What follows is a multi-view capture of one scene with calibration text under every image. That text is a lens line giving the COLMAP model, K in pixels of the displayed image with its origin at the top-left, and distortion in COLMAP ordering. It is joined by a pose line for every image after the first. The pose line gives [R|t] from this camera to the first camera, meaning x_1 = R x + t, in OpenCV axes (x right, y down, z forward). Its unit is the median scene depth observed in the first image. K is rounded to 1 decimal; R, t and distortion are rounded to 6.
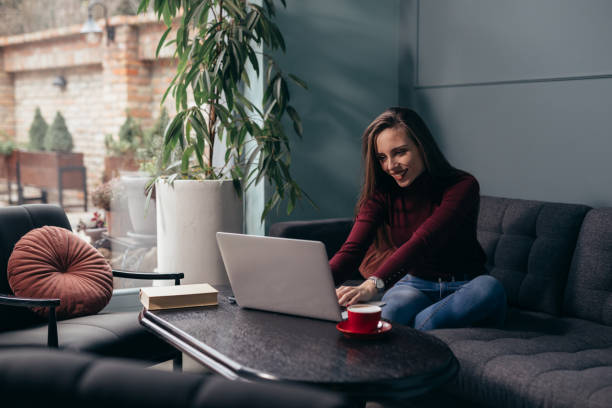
lens RADIAL K [[835.4, 0, 306.0], [0, 835.4, 204.0], [0, 0, 1]] dist [-0.027326, -0.016599]
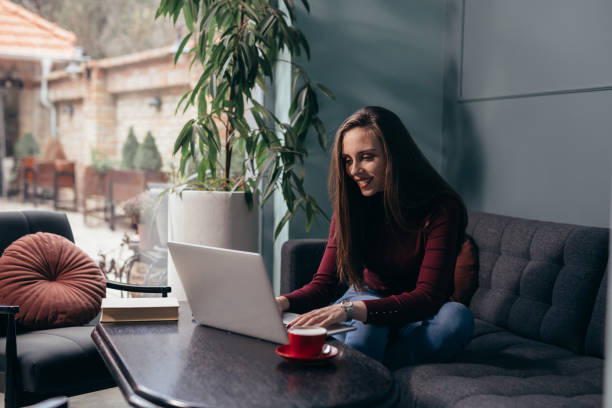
lens RADIAL K [[835.4, 0, 306.0], [0, 835.4, 204.0], [0, 0, 1]] dist [-0.027326, -0.016599]
pose [[0.988799, 0.030550, -0.146092, 0.126538], [-0.035752, 0.998812, -0.033115, 0.013816], [0.144907, 0.037967, 0.988717, 0.081072]]
